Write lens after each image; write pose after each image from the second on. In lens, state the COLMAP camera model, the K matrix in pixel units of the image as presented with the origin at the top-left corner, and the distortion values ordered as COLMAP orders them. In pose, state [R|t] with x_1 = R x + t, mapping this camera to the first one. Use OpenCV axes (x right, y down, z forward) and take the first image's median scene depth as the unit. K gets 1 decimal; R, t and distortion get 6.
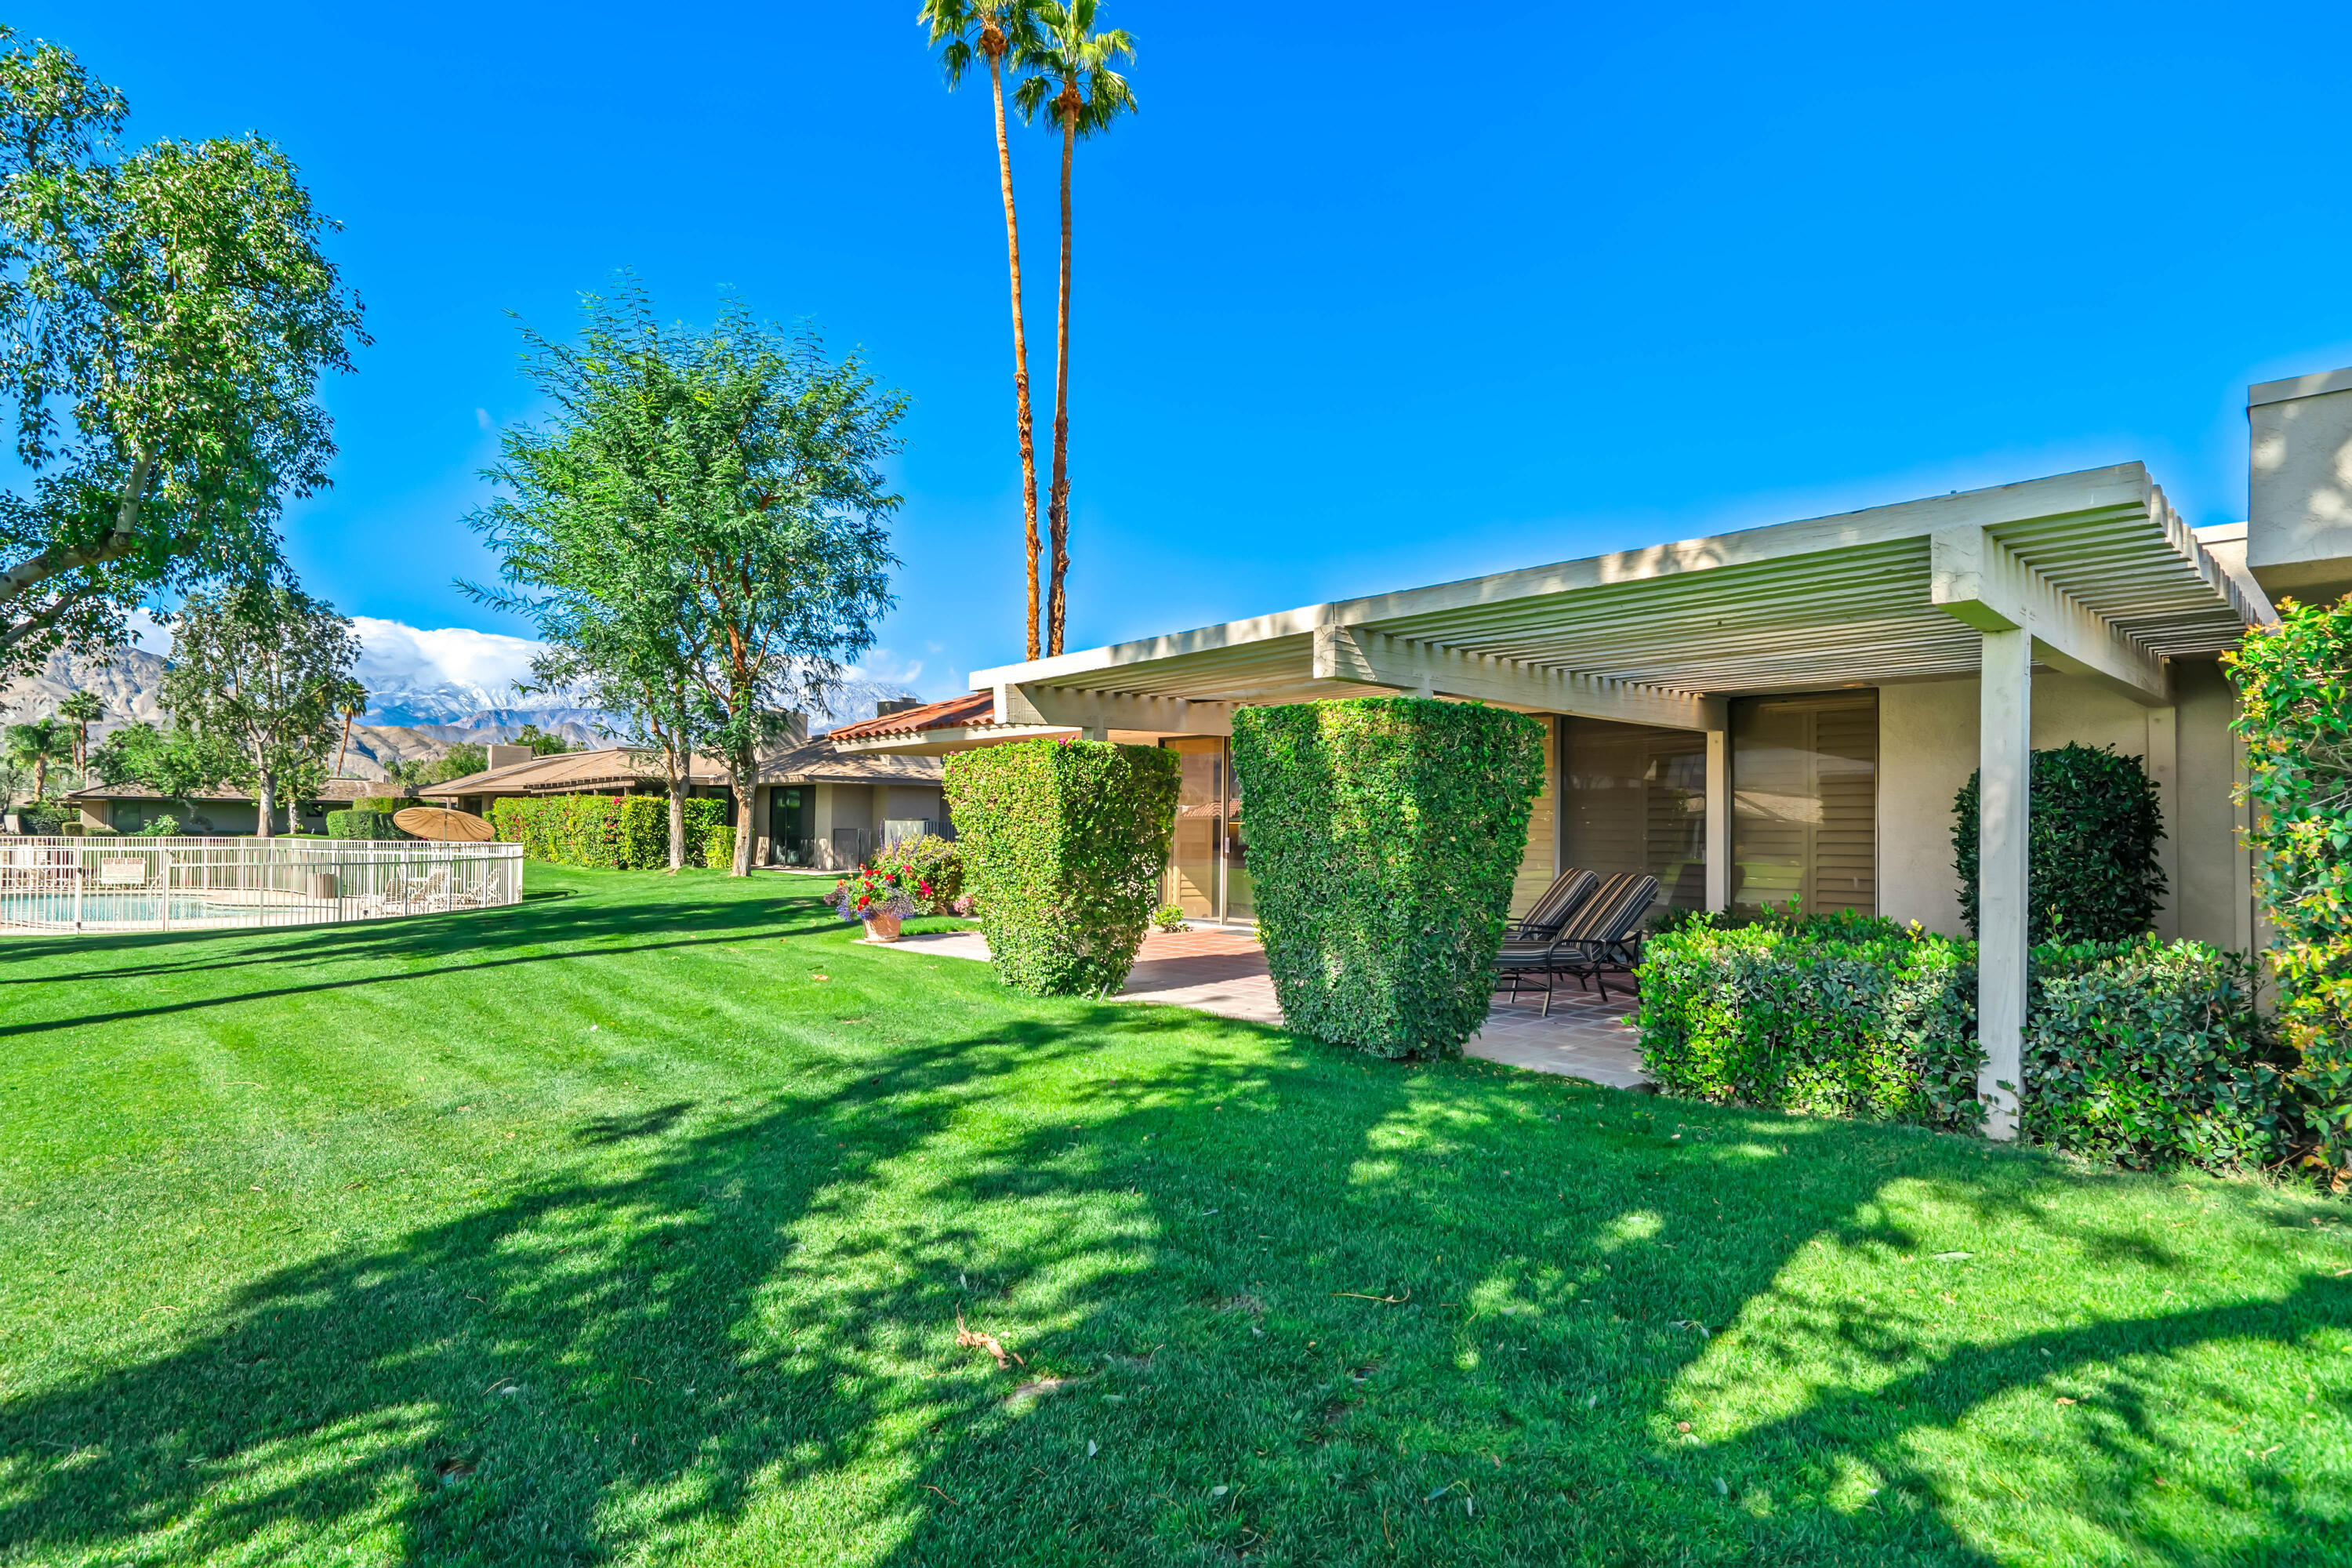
lens RADIAL K [[1092.5, 0, 1174.9], [0, 1092.5, 795.0], [0, 0, 1]] dist [0.000878, -0.000032]
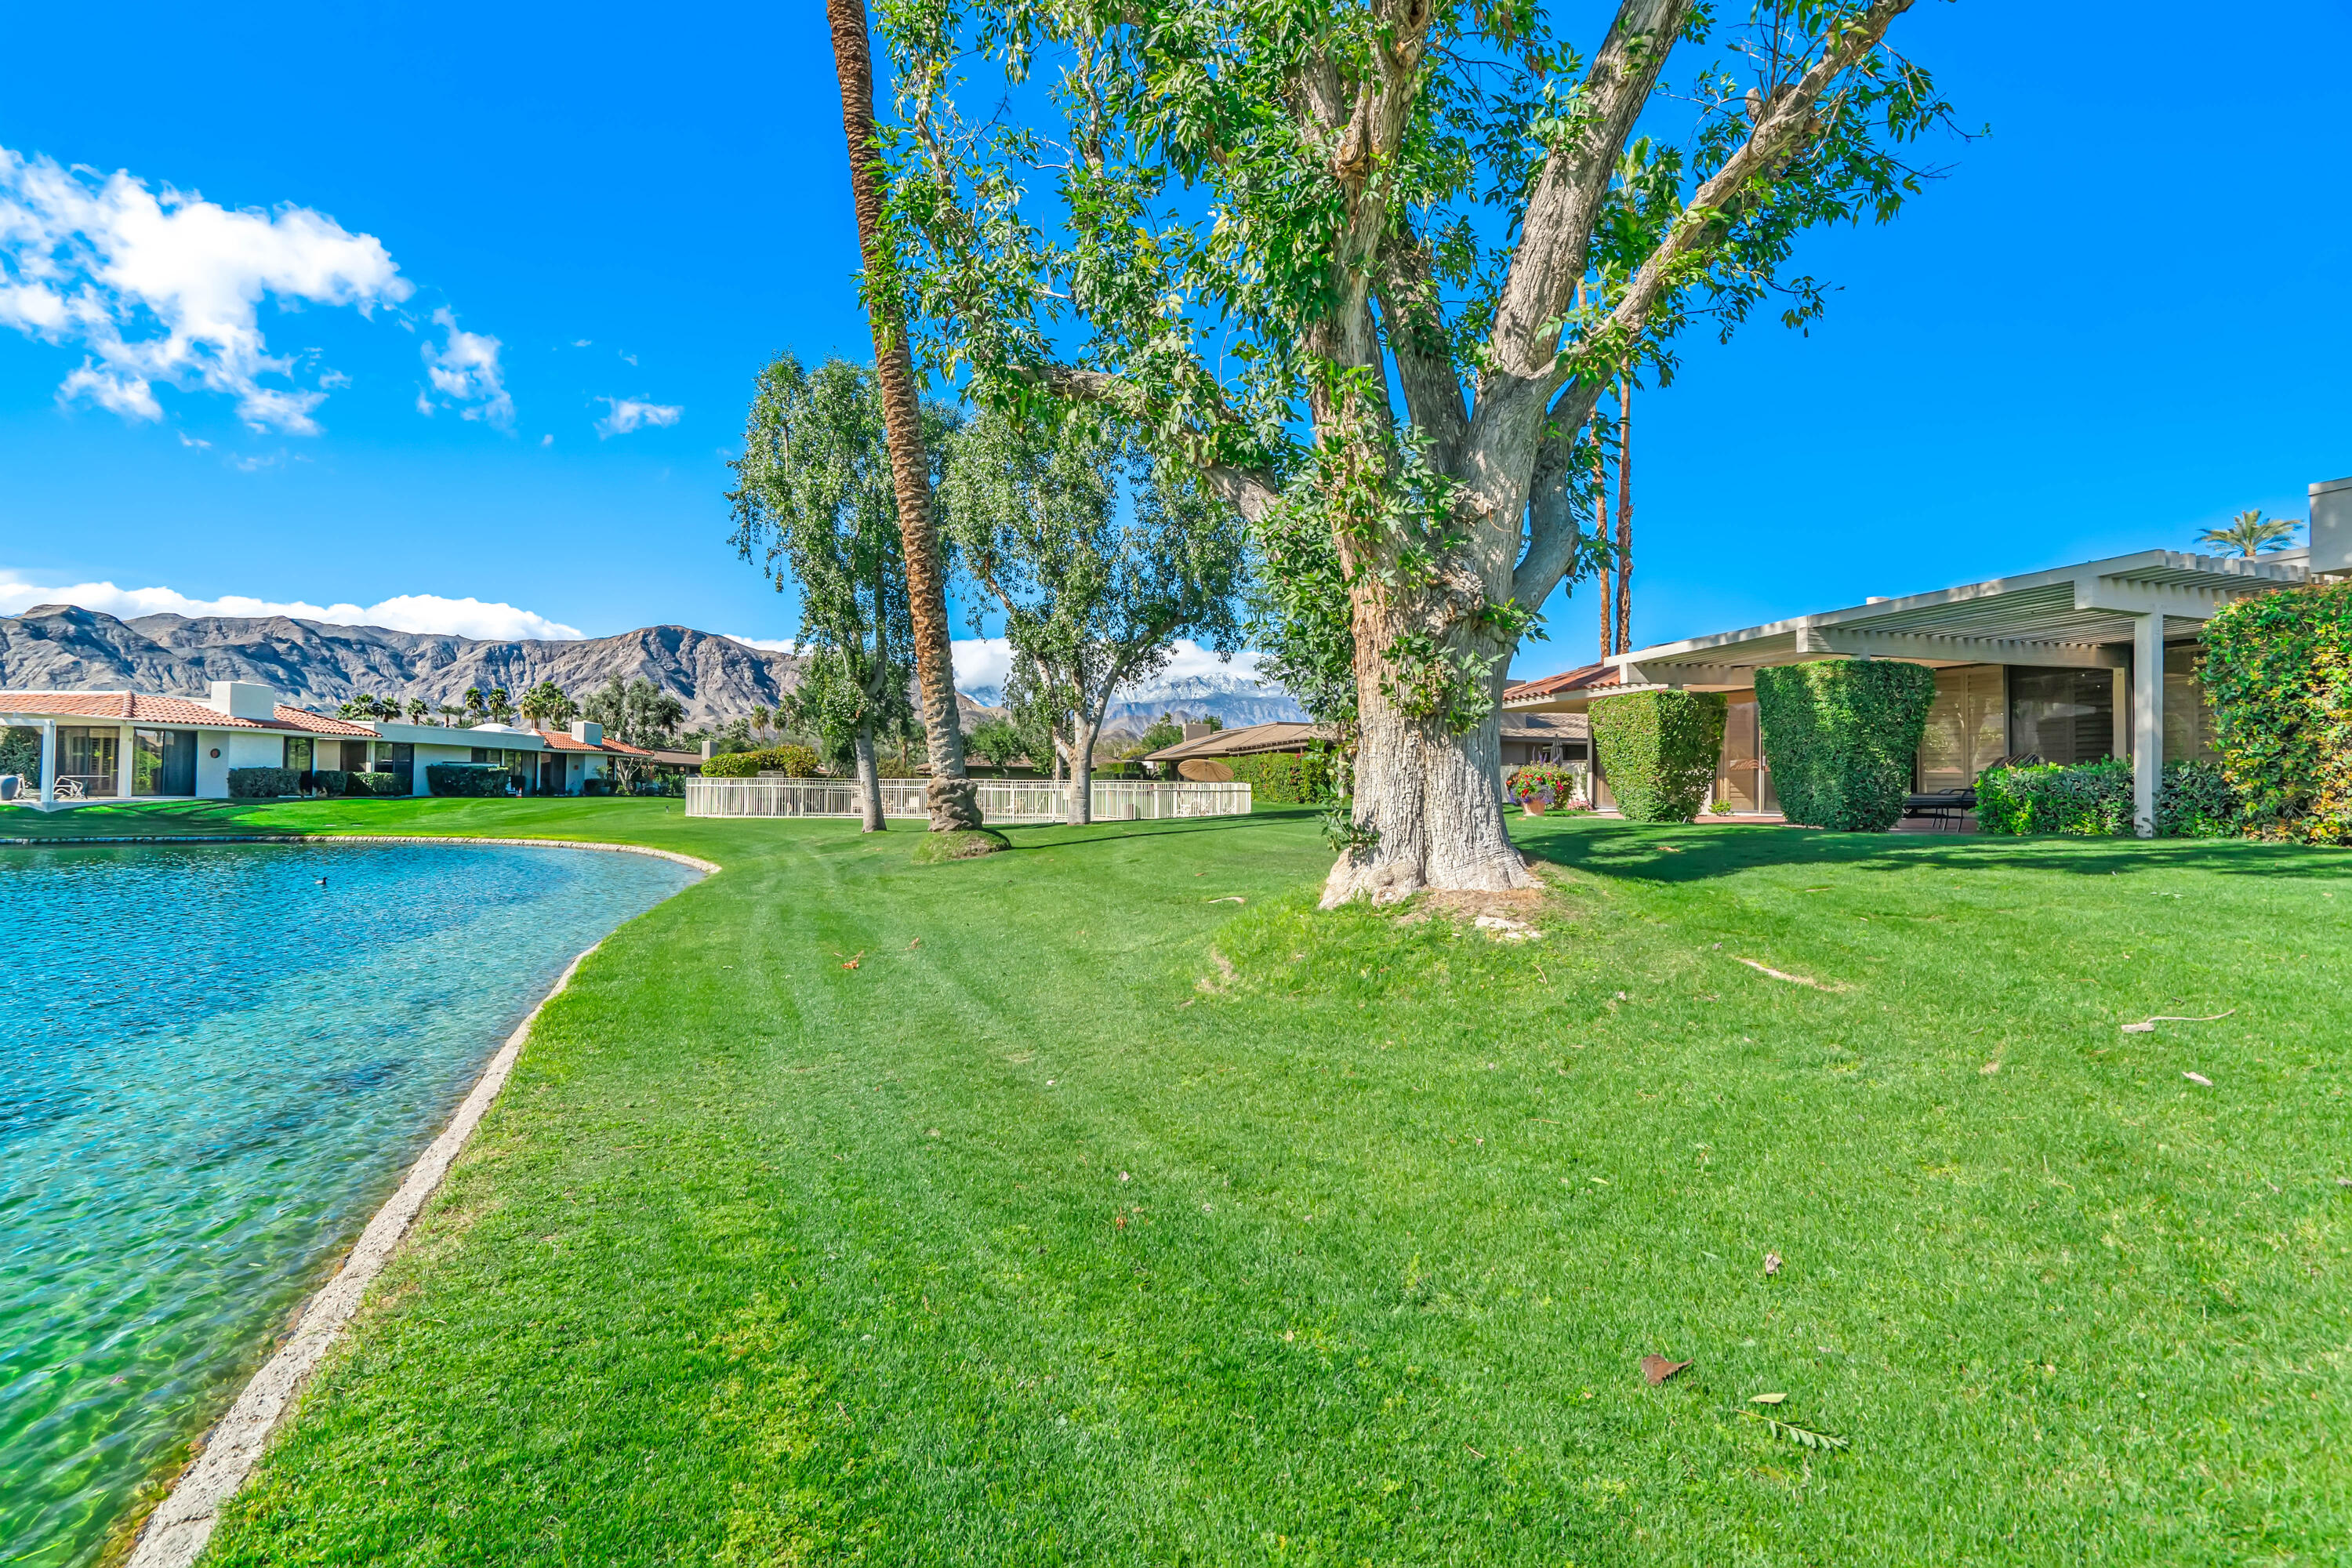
lens RADIAL K [[1092.5, 0, 1166.1], [0, 1092.5, 784.5], [0, 0, 1]] dist [0.000878, -0.000032]
pose [[0.891077, -0.005143, -0.453824, -0.004082], [0.008382, 0.999952, 0.005127, 0.097514], [0.453775, -0.008373, 0.891077, -1.106834]]
